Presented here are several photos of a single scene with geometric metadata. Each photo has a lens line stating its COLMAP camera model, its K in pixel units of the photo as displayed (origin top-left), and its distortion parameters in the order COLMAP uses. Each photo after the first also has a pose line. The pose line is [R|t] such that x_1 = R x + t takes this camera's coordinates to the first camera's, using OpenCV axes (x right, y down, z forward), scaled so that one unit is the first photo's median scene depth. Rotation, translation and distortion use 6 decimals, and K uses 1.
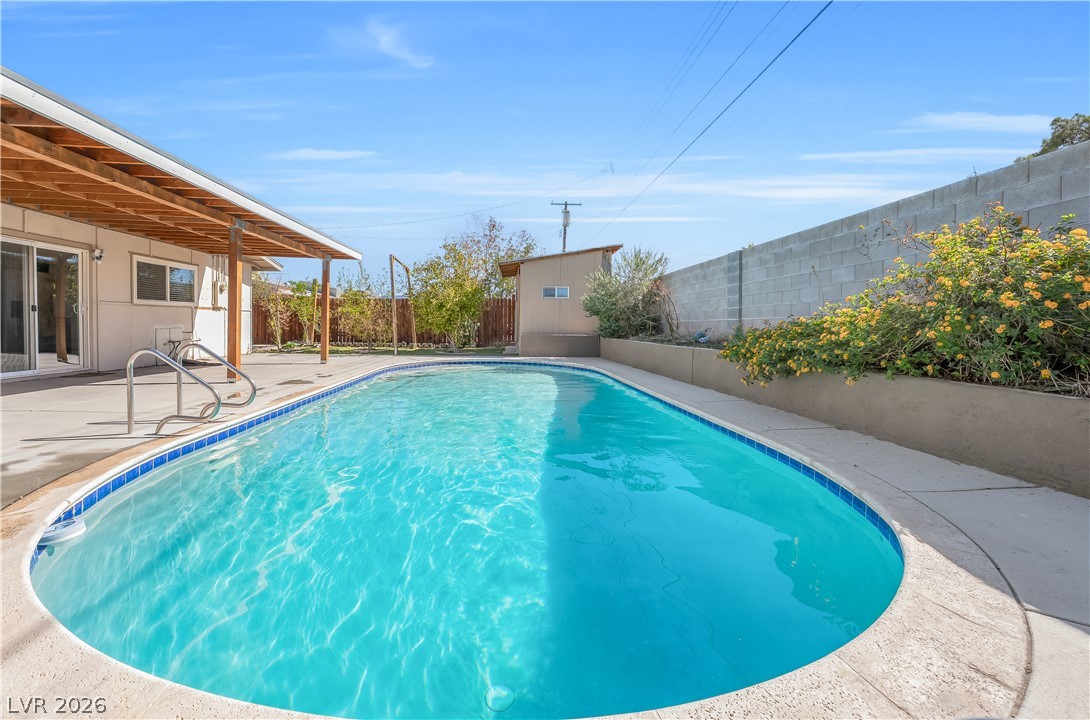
lens RADIAL K [[468.1, 0, 507.1], [0, 468.1, 329.5], [0, 0, 1]] dist [0.000932, 0.000295]
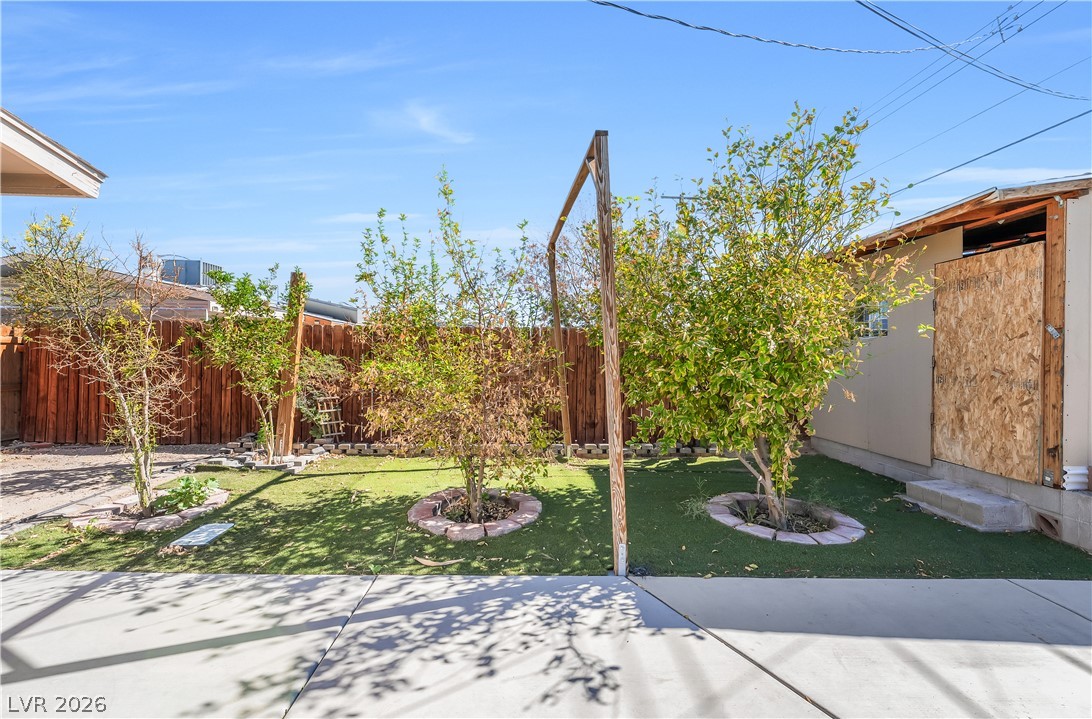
lens RADIAL K [[479.0, 0, 535.3], [0, 479.0, 356.6], [0, 0, 1]] dist [-0.002516, 0.001008]
pose [[0.999798, 0.006513, 0.018989, -0.357496], [-0.006427, 0.999969, -0.004578, -0.061644], [-0.019019, 0.004455, 0.999809, 0.957726]]
